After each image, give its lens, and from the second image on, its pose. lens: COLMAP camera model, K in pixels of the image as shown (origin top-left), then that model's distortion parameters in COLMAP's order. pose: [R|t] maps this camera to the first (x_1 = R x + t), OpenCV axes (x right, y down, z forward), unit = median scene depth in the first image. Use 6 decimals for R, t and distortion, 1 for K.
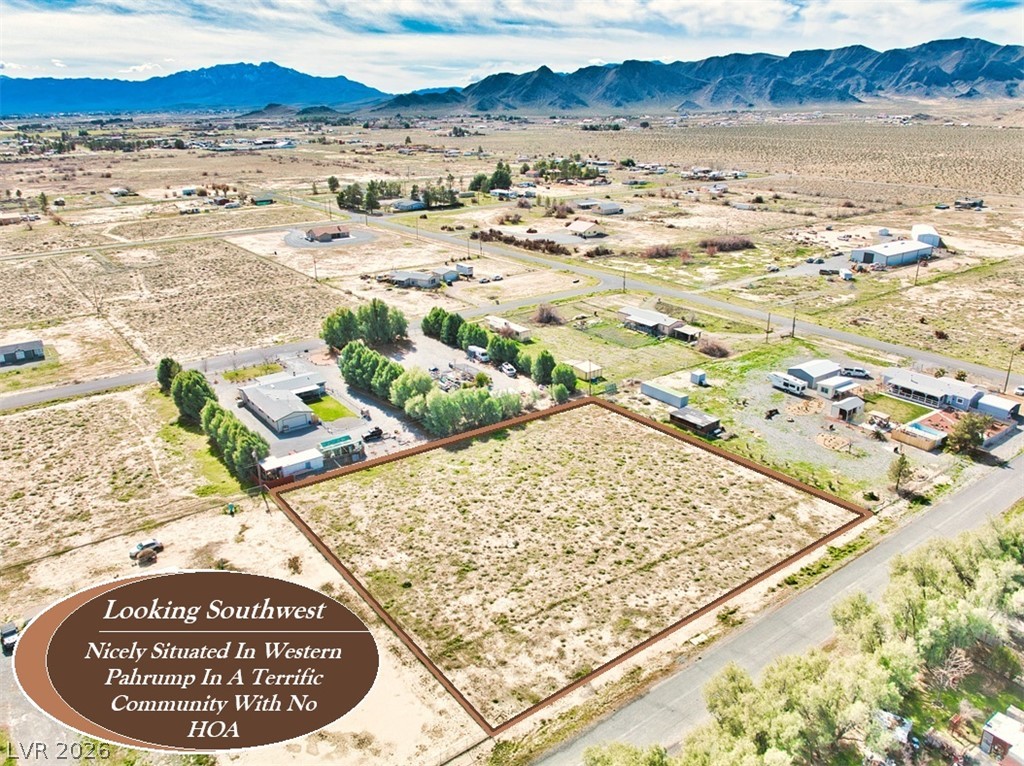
lens RADIAL K [[726.0, 0, 520.1], [0, 726.0, 421.4], [0, 0, 1]] dist [-0.009765, -0.006862]
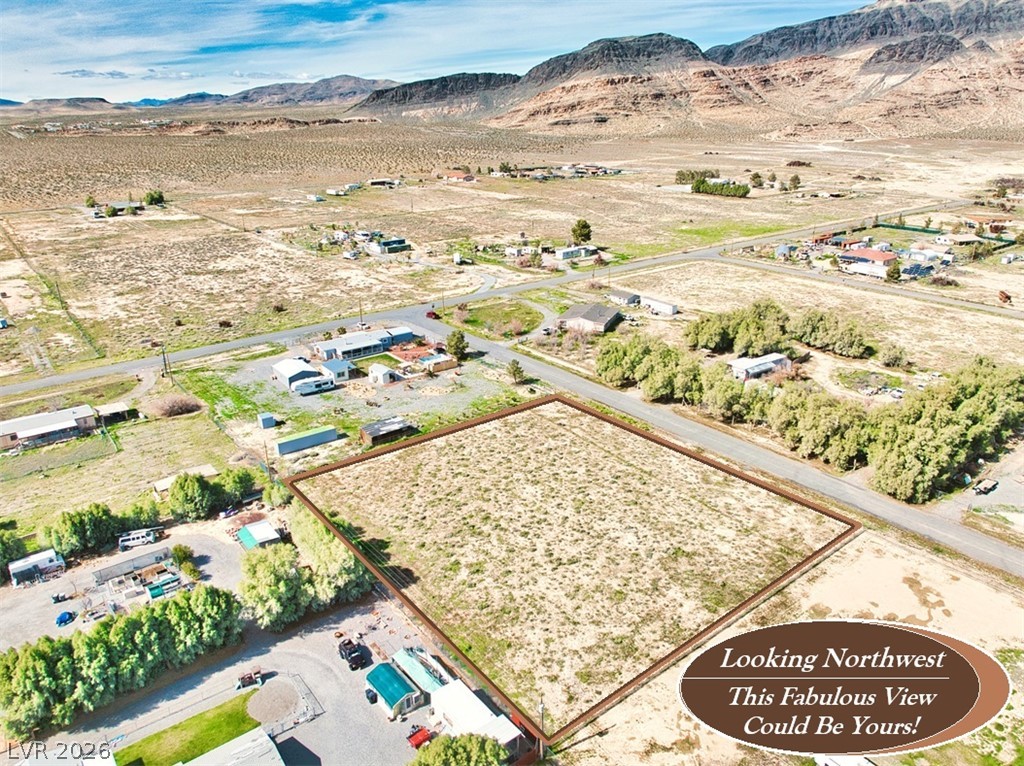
lens RADIAL K [[716.0, 0, 521.4], [0, 716.0, 455.4], [0, 0, 1]] dist [-0.016344, -0.009803]
pose [[-0.024287, -0.435177, 0.900017, -0.878741], [0.409143, 0.817106, 0.406128, -0.394973], [-0.912147, 0.378100, 0.158205, 0.942239]]
